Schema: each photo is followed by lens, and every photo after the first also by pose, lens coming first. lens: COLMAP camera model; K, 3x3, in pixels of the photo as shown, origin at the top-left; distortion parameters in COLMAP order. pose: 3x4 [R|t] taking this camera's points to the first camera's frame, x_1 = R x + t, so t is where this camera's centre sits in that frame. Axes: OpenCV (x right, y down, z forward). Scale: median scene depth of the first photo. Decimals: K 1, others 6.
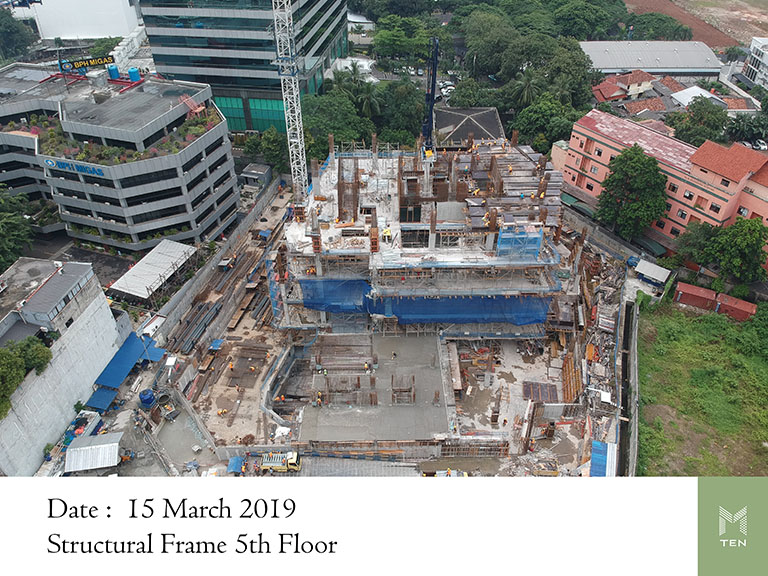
lens RADIAL K [[569.9, 0, 384.0], [0, 569.9, 288.0], [0, 0, 1]] dist [0.067347, -0.135806]
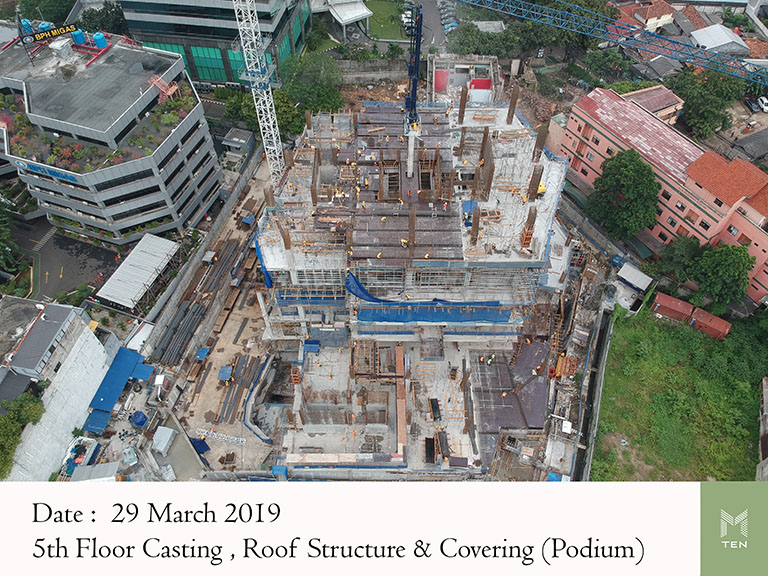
lens RADIAL K [[569.9, 0, 384.0], [0, 569.9, 288.0], [0, 0, 1]] dist [0.067347, -0.135806]
pose [[0.999819, 0.017020, -0.008522, 0.040217], [-0.014377, 0.968673, 0.247923, -0.256587], [0.012475, -0.247756, 0.968742, 0.020366]]
